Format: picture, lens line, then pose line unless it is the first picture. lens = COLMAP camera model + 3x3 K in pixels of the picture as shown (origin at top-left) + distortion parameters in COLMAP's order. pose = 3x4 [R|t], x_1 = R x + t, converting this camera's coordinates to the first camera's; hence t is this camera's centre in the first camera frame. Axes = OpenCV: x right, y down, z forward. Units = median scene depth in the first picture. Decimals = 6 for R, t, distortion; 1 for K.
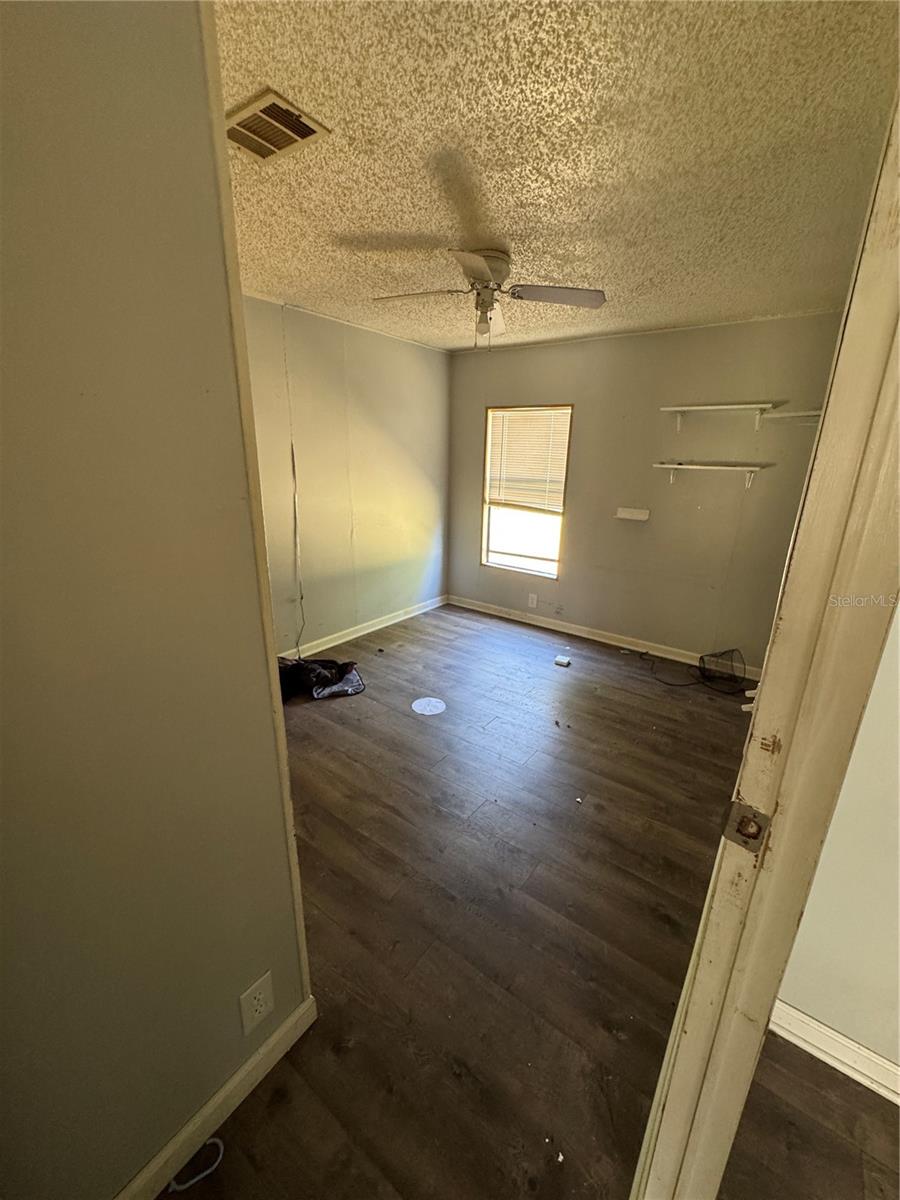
lens RADIAL K [[471.6, 0, 450.0], [0, 471.6, 600.0], [0, 0, 1]] dist [-0.000378, 0.000156]
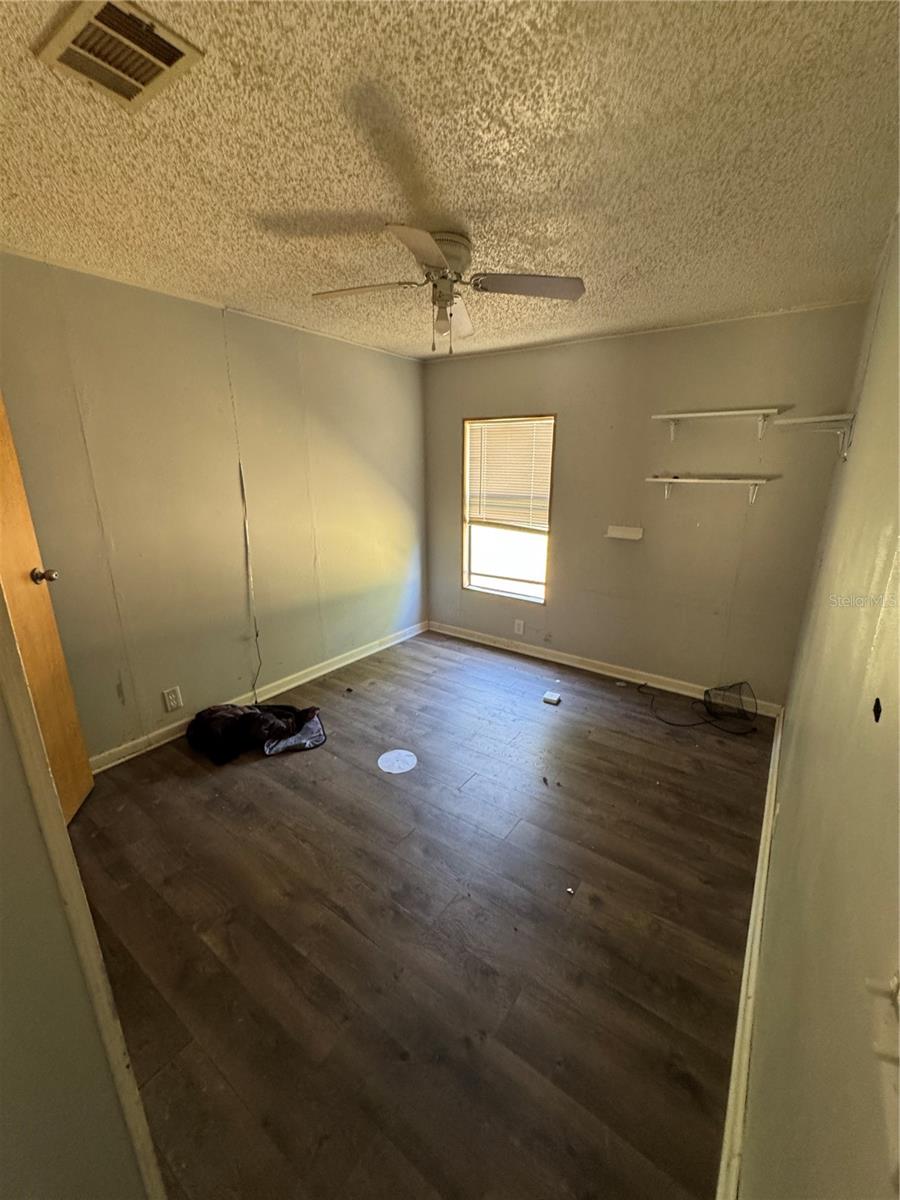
lens RADIAL K [[471.6, 0, 450.0], [0, 471.6, 600.0], [0, 0, 1]] dist [-0.000378, 0.000156]
pose [[0.999690, -0.022792, 0.009977, 0.063467], [0.023027, 0.999445, -0.024079, -0.061701], [-0.009423, 0.024301, 0.999660, 0.160651]]
